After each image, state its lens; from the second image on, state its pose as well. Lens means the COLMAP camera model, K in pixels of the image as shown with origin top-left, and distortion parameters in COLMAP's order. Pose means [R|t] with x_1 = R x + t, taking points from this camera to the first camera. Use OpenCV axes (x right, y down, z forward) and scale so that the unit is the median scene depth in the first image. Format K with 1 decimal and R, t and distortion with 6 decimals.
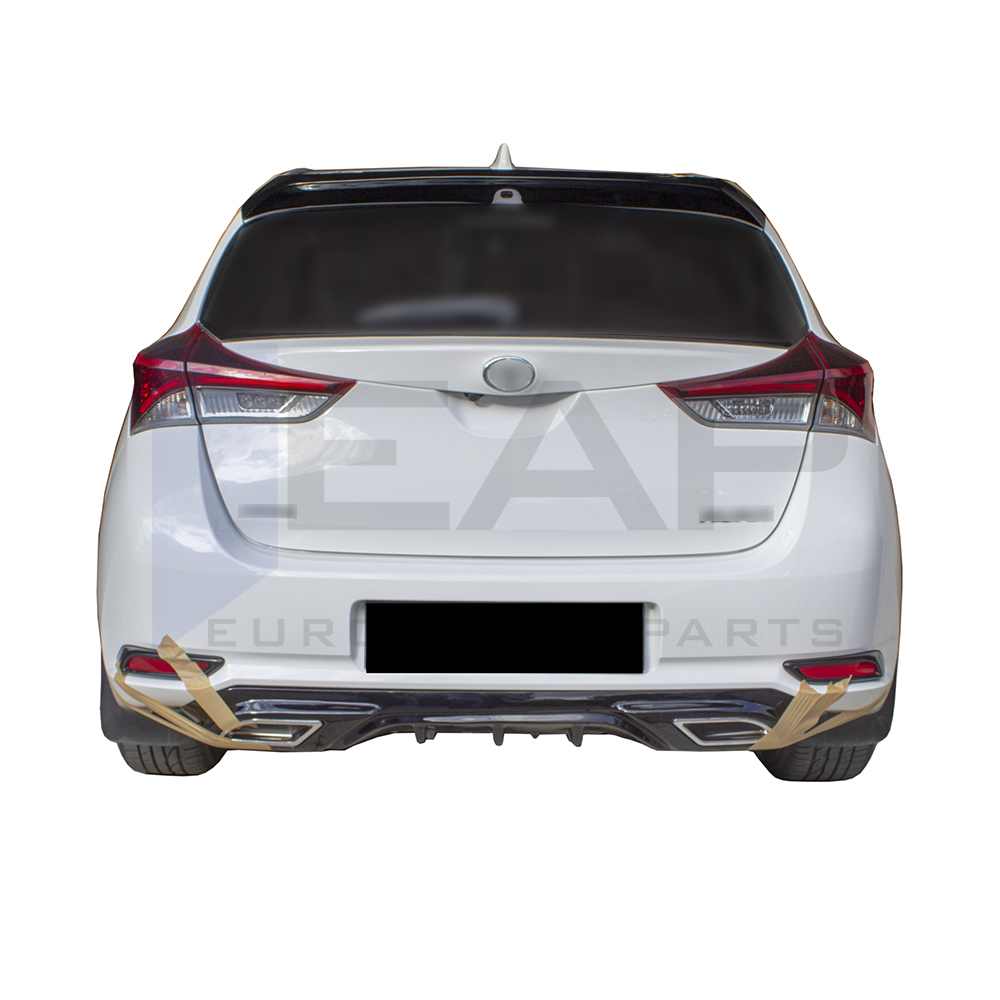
lens RADIAL K [[1290.3, 0, 500.8], [0, 1290.3, 560.4], [0, 0, 1]] dist [-0.006406, -0.005956]
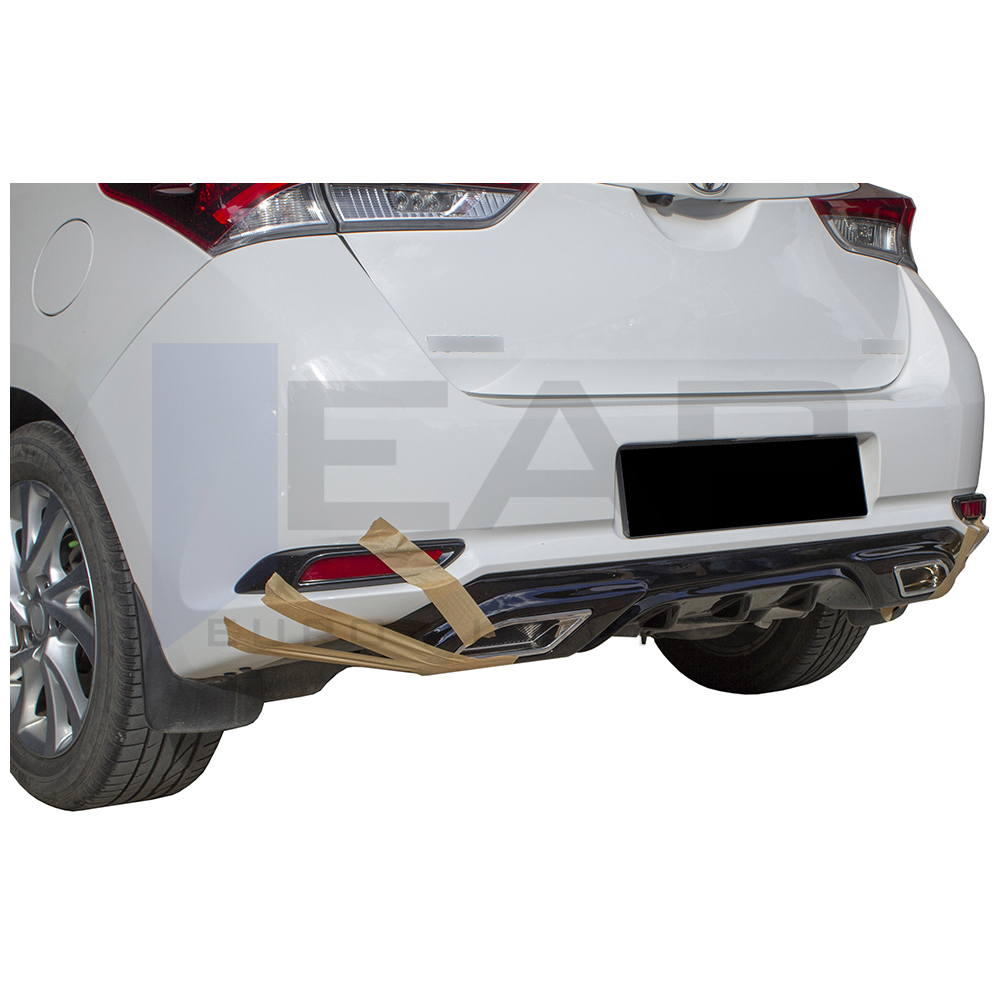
lens RADIAL K [[1506.9, 0, 503.2], [0, 1506.9, 645.6], [0, 0, 1]] dist [0.016661, 0.043357]
pose [[0.811901, -0.121089, 0.571099, -0.672347], [0.144820, 0.989450, 0.003907, 0.131277], [-0.565547, 0.079534, 0.820872, 0.290687]]
